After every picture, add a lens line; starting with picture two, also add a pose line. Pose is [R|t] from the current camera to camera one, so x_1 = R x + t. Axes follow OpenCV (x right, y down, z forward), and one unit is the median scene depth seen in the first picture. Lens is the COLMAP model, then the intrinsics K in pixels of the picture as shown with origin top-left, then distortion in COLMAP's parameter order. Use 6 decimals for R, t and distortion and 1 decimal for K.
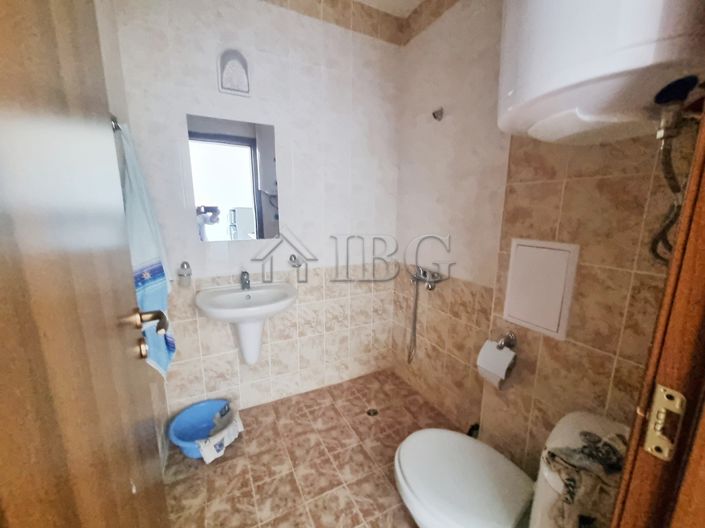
lens RADIAL K [[285.4, 0, 354.2], [0, 285.4, 265.5], [0, 0, 1]] dist [0.002116, -0.000739]
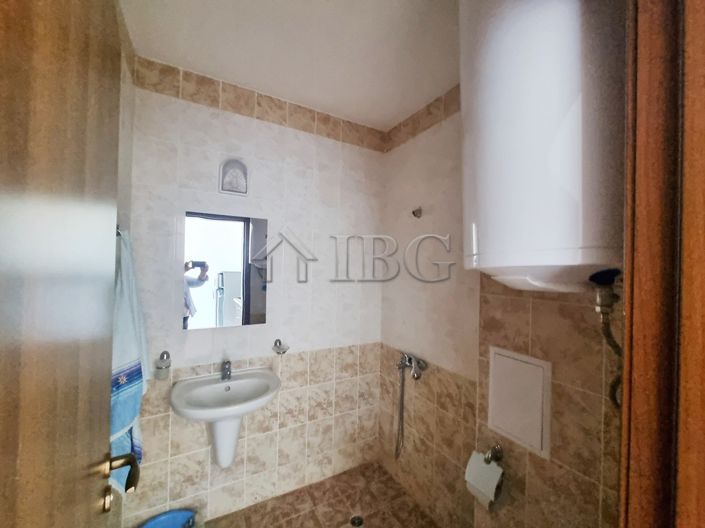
lens RADIAL K [[285.4, 0, 354.2], [0, 285.4, 265.5], [0, 0, 1]] dist [0.002116, -0.000739]
pose [[0.999038, 0.016608, 0.040596, 0.005956], [-0.008292, 0.980365, -0.197015, -0.105764], [-0.043071, 0.196489, 0.979560, -0.037135]]
